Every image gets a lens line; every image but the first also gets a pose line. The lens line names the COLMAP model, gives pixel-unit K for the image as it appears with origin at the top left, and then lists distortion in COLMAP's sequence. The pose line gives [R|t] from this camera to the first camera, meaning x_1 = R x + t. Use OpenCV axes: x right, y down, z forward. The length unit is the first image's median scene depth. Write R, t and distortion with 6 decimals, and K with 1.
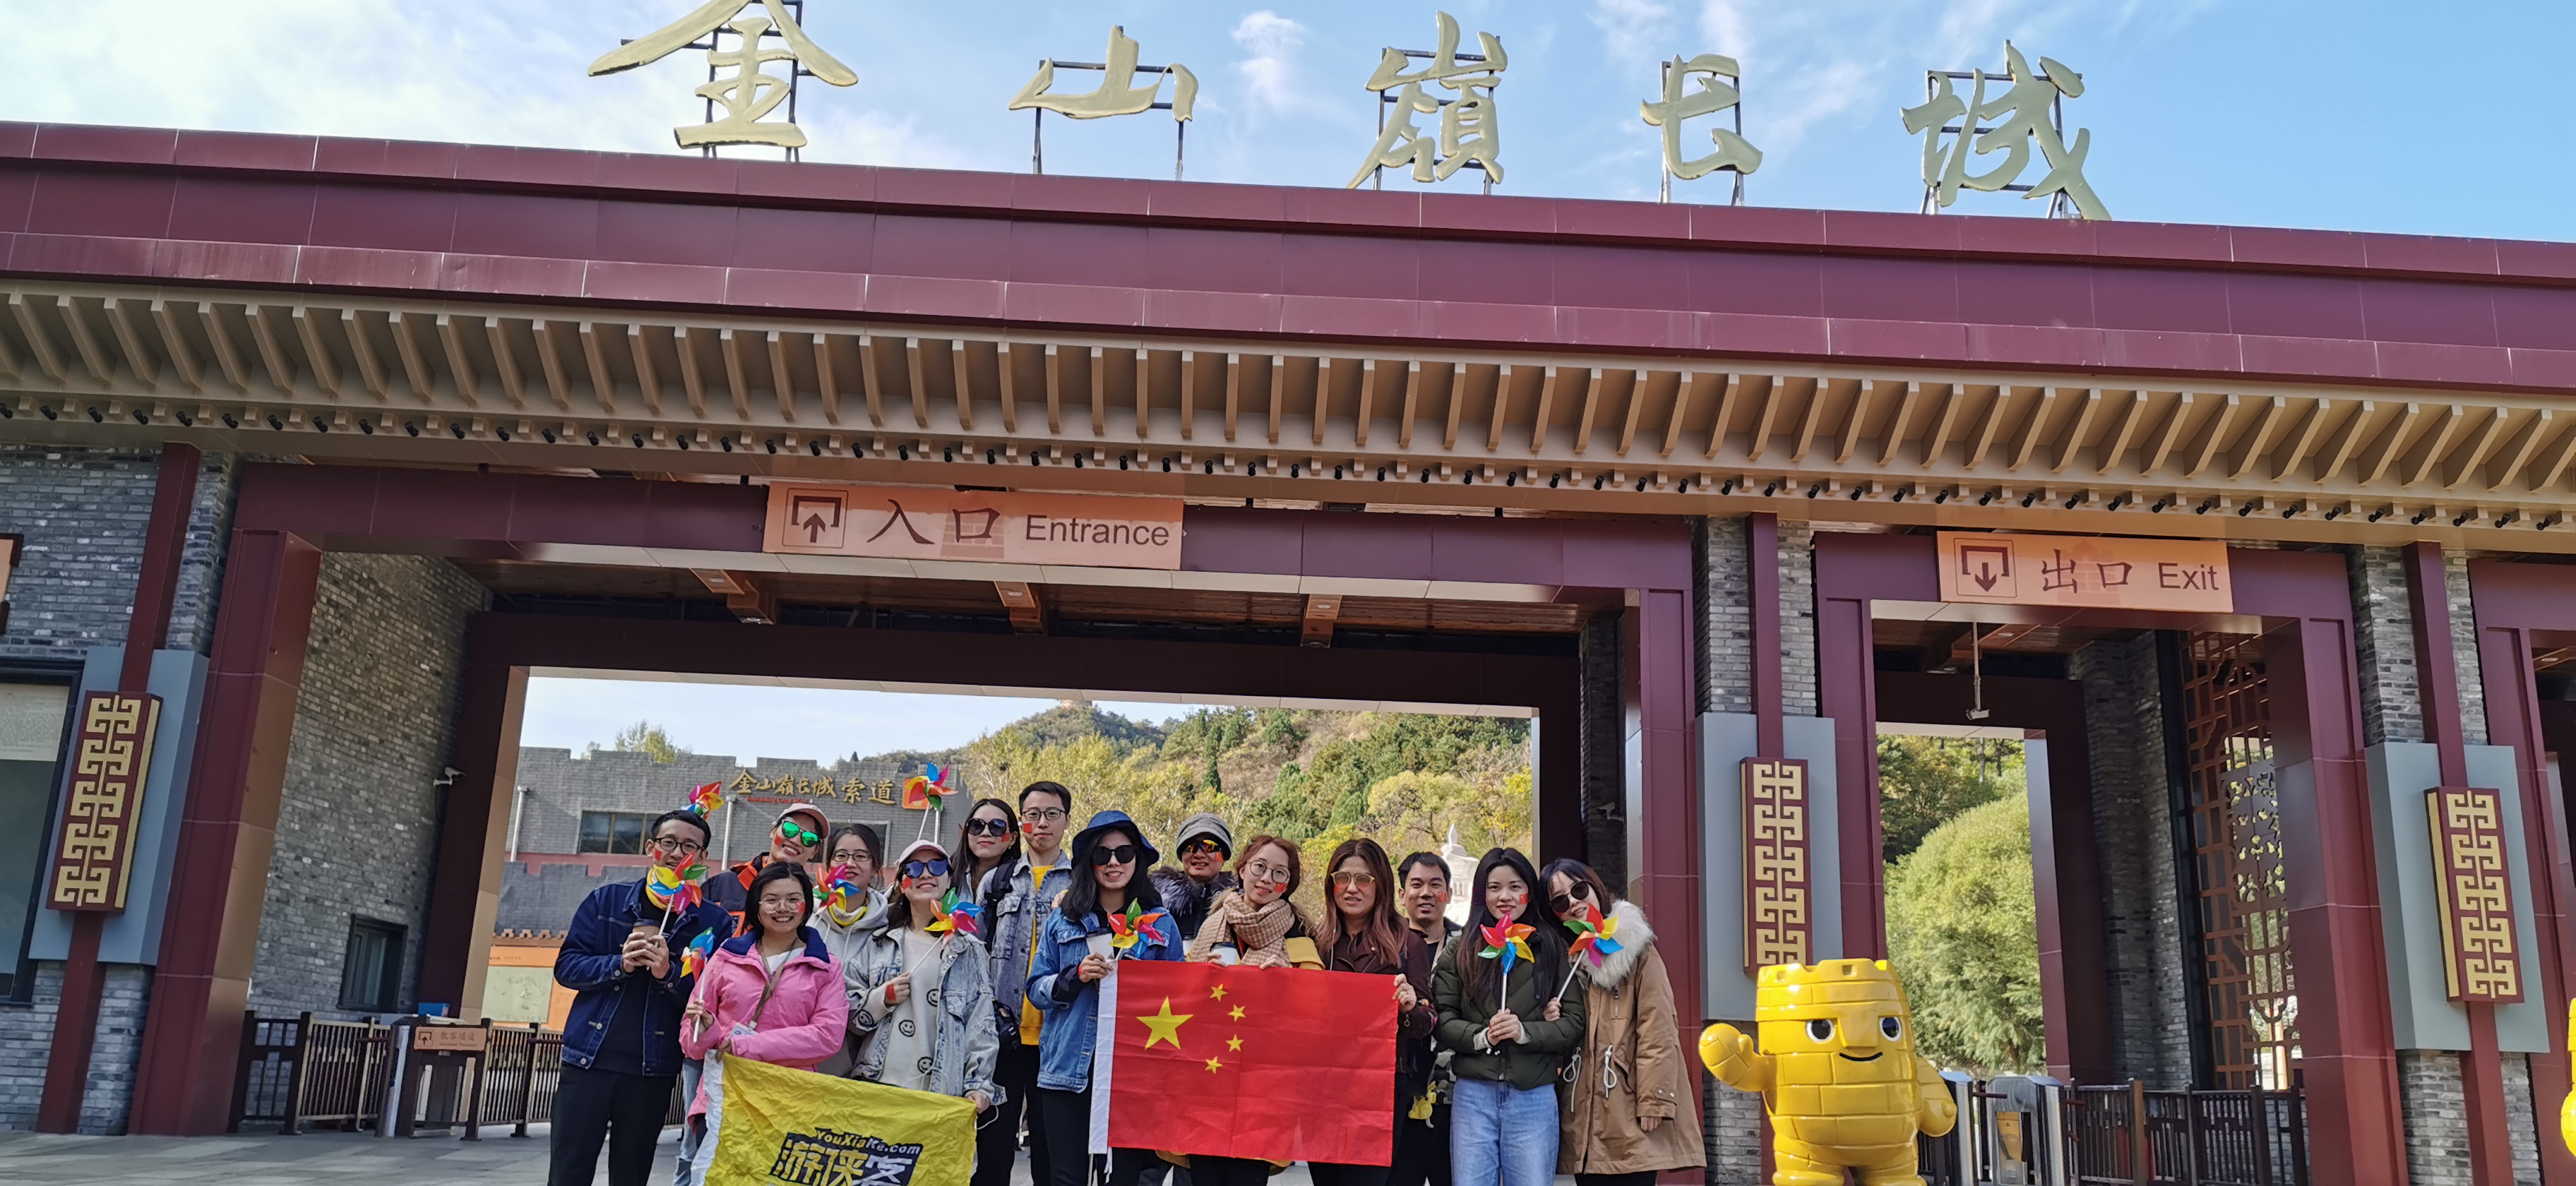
lens RADIAL K [[1952.3, 0, 1295.3], [0, 1952.3, 566.4], [0, 0, 1]] dist [0.044090, -0.052524]
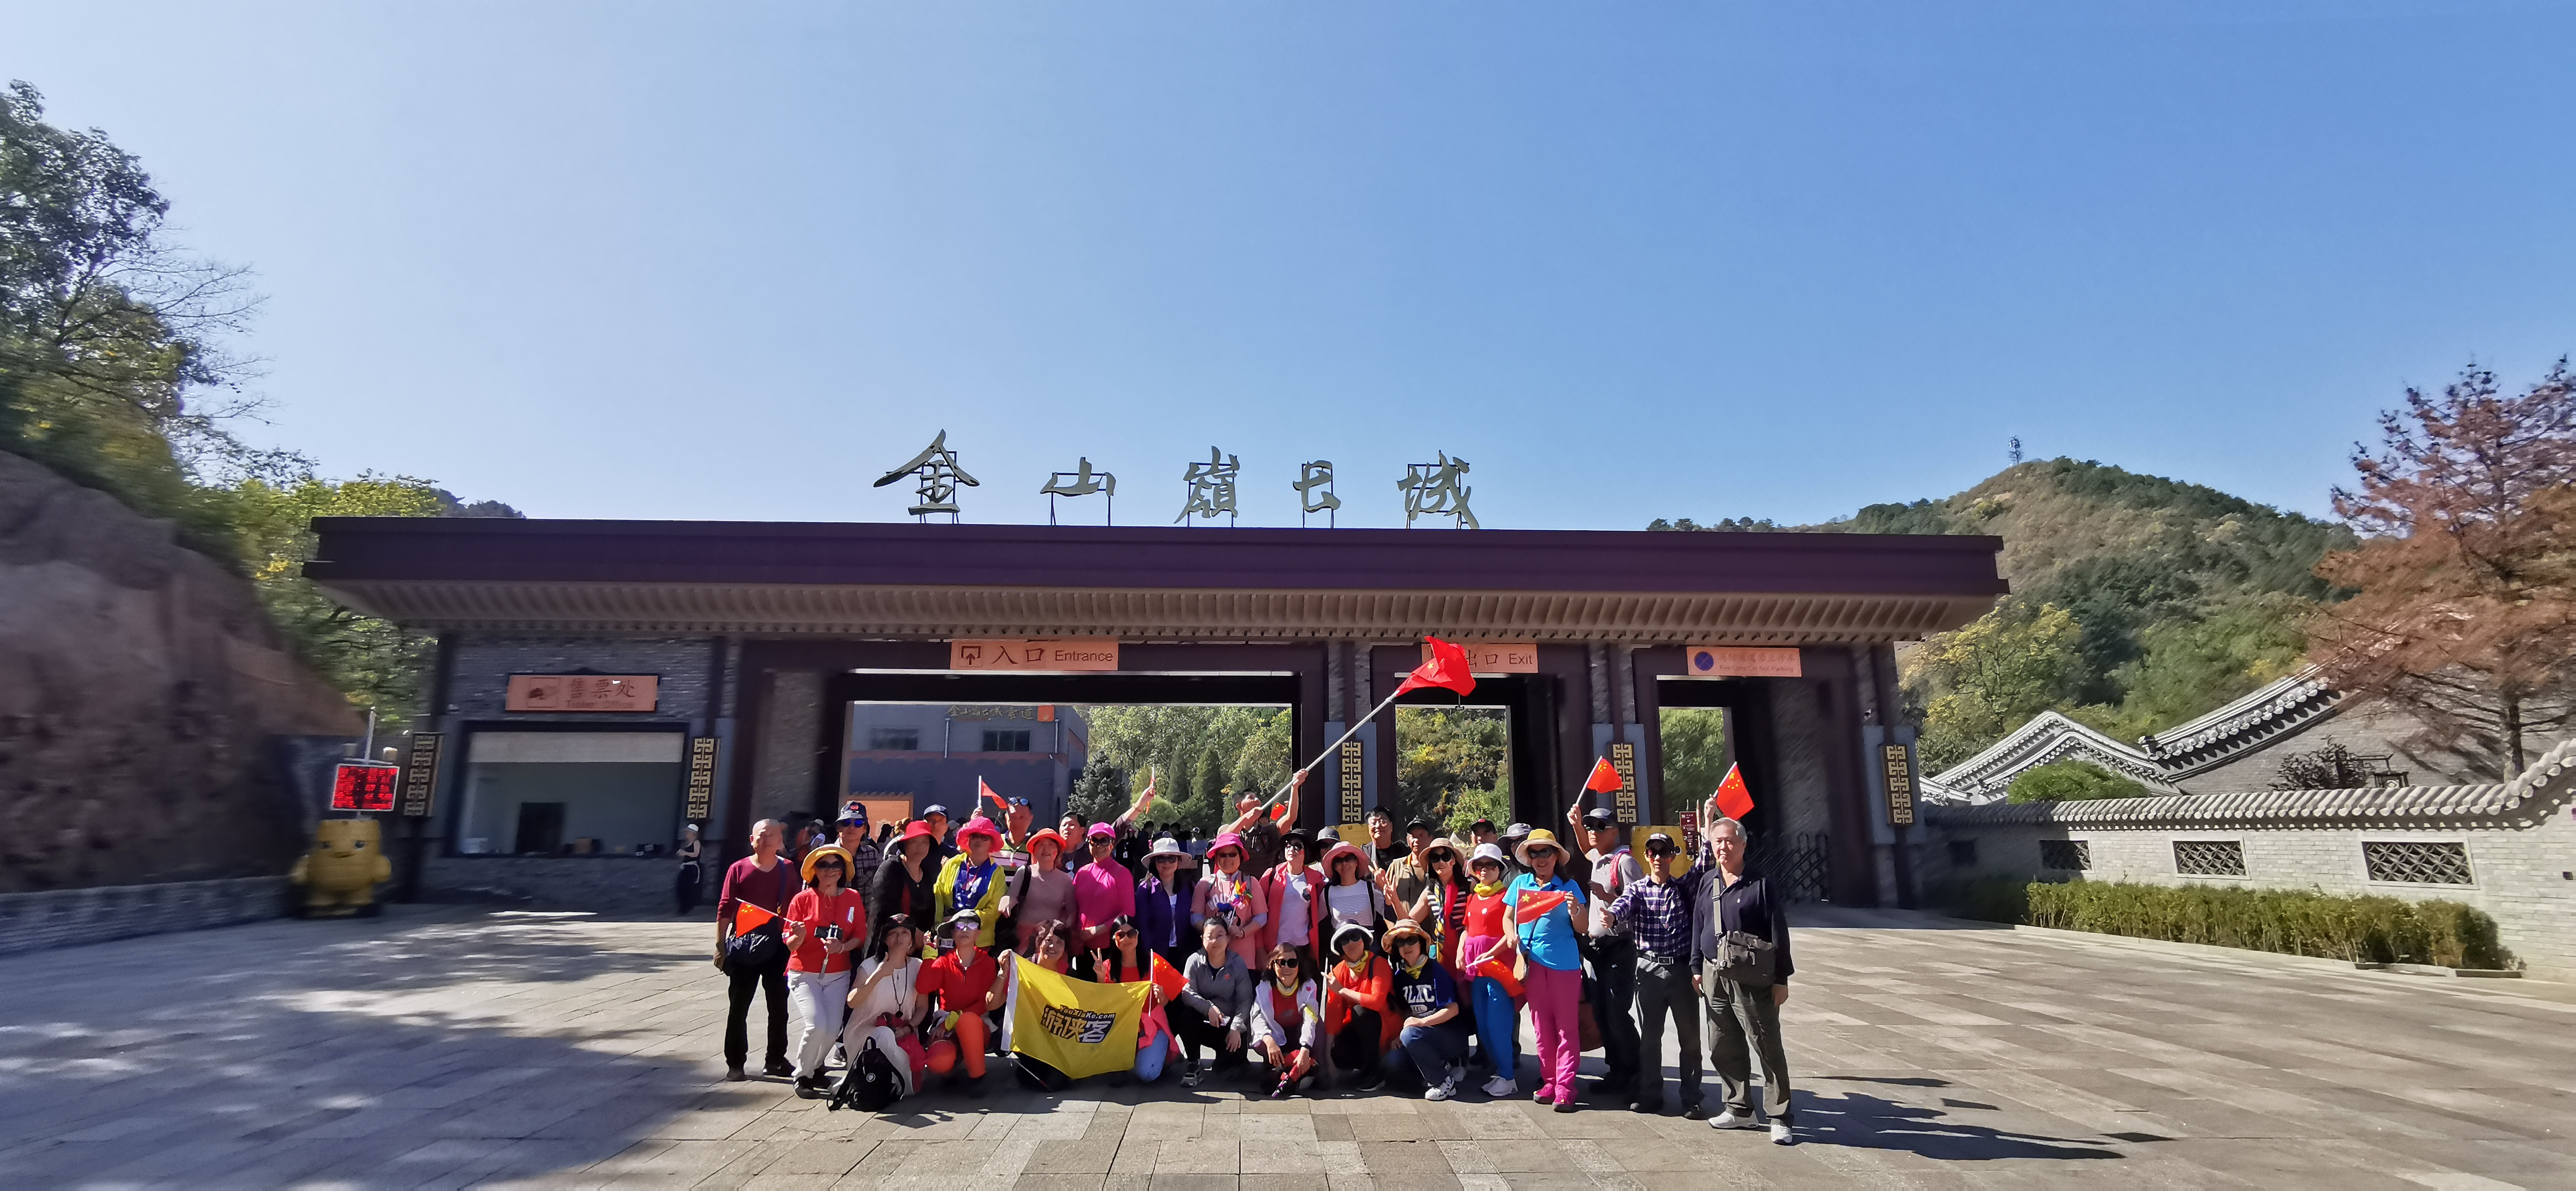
lens RADIAL K [[1192.2, 0, 1293.1], [0, 1192.2, 597.3], [0, 0, 1]] dist [-0.004124, -0.000583]
pose [[0.999481, -0.032137, 0.002023, 0.169501], [0.031982, 0.998046, 0.053680, -0.170211], [-0.003744, -0.053587, 0.998556, -0.531586]]
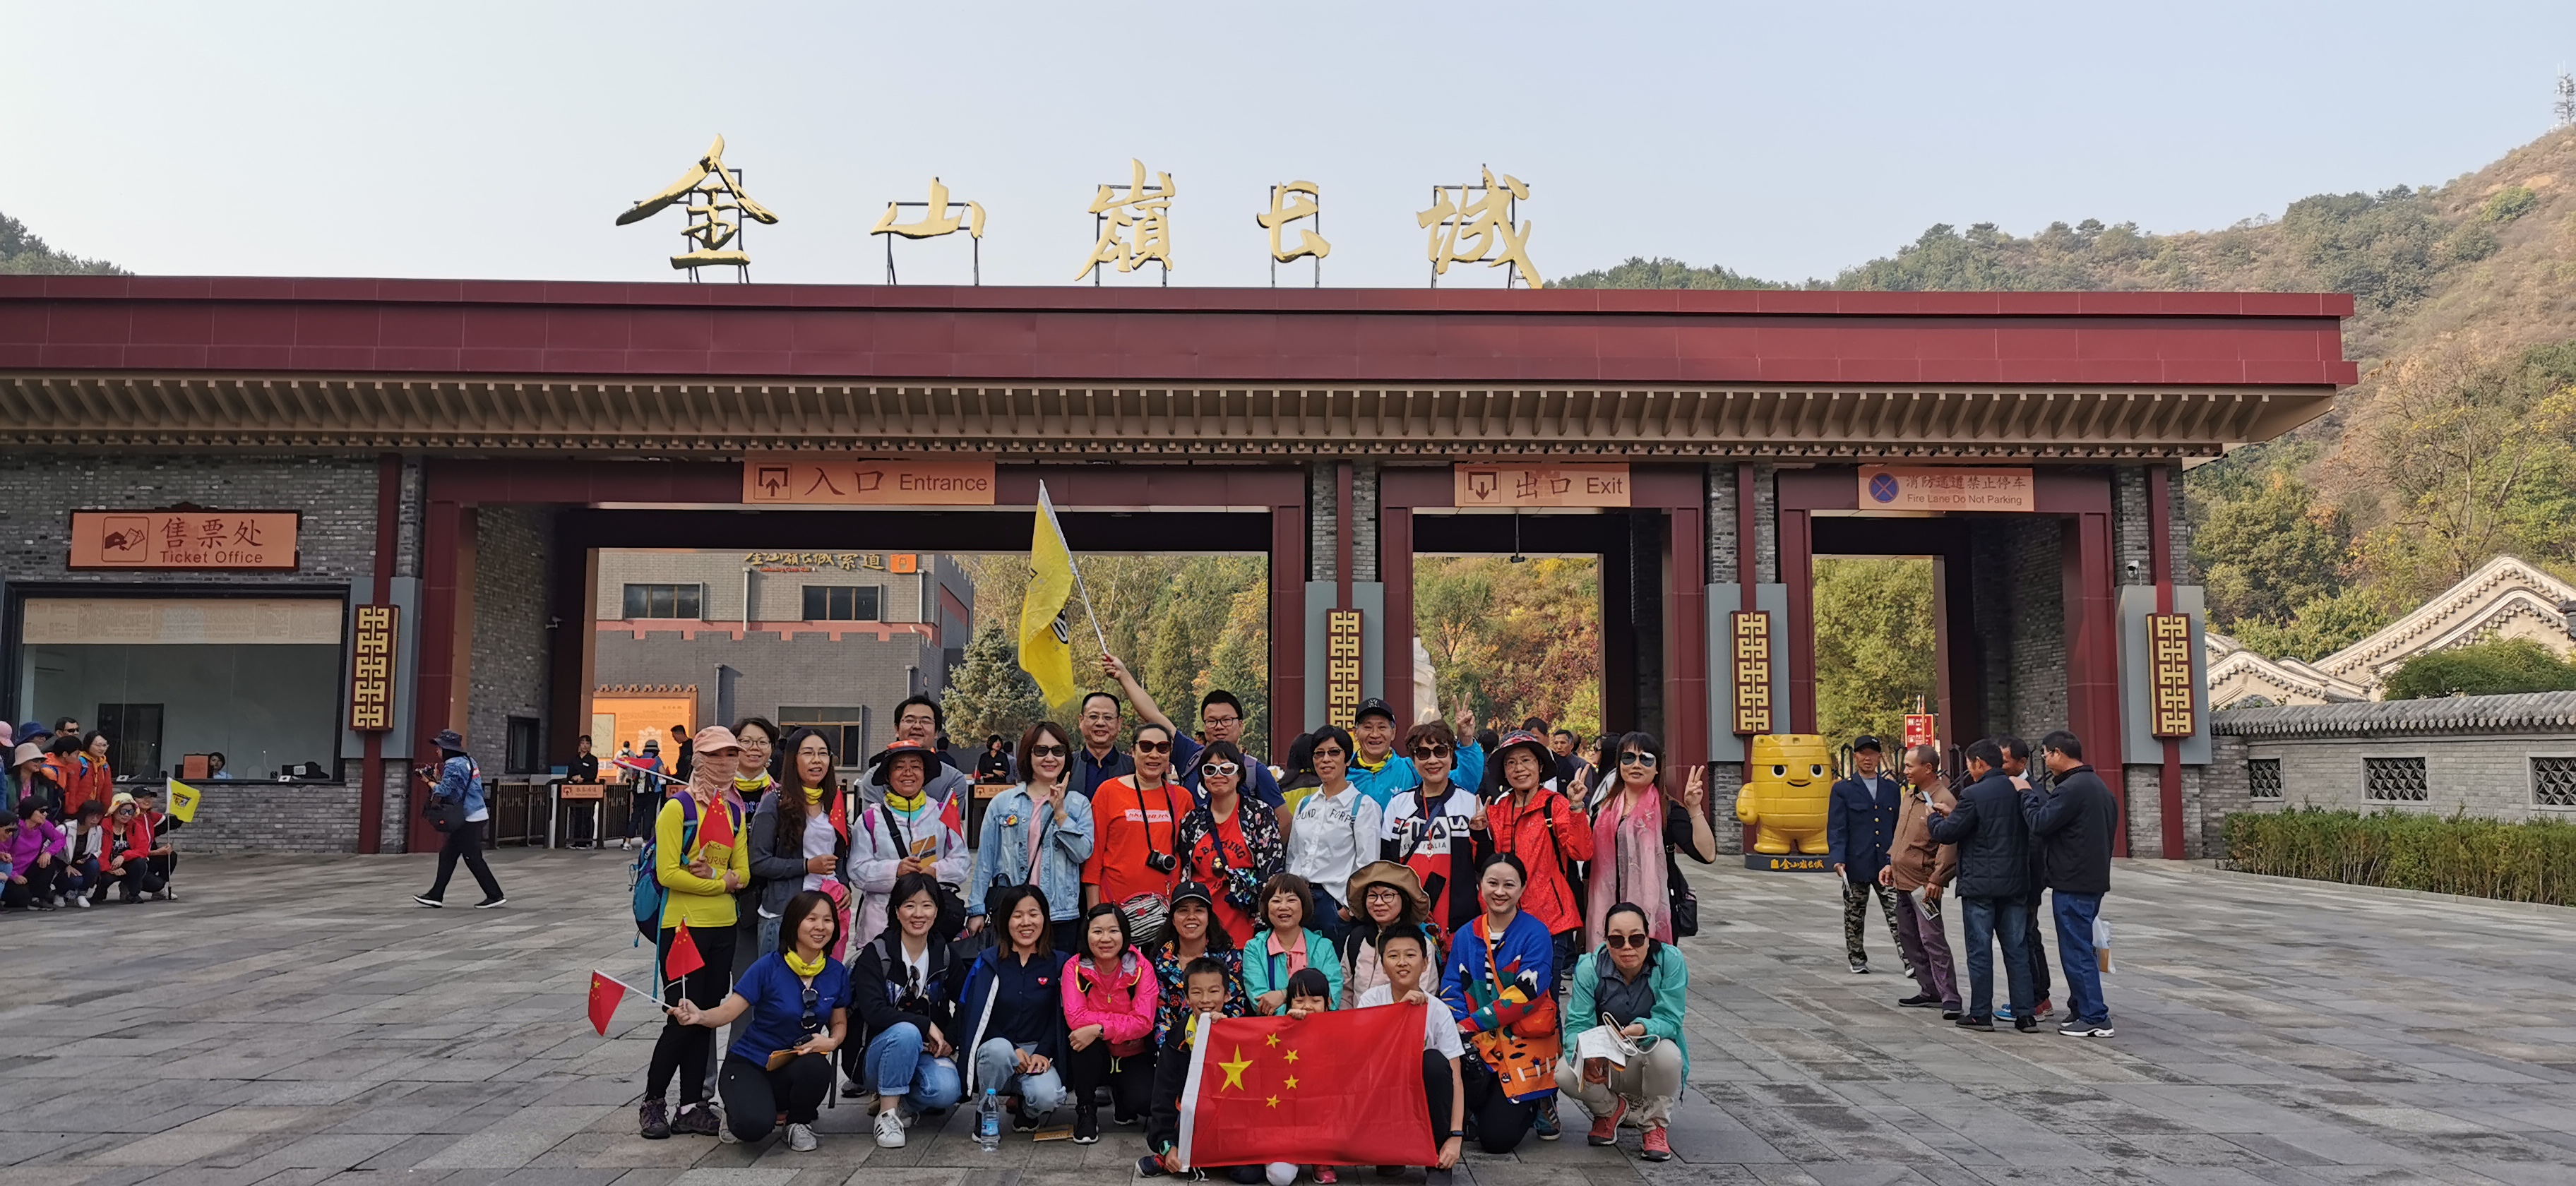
lens RADIAL K [[1952.3, 0, 1294.3], [0, 1952.3, 546.6], [0, 0, 1]] dist [0.044090, -0.052524]
pose [[0.999370, -0.033987, -0.010210, 0.215222], [0.035113, 0.988723, 0.145583, -0.199611], [0.005147, -0.145849, 0.989293, -0.658977]]
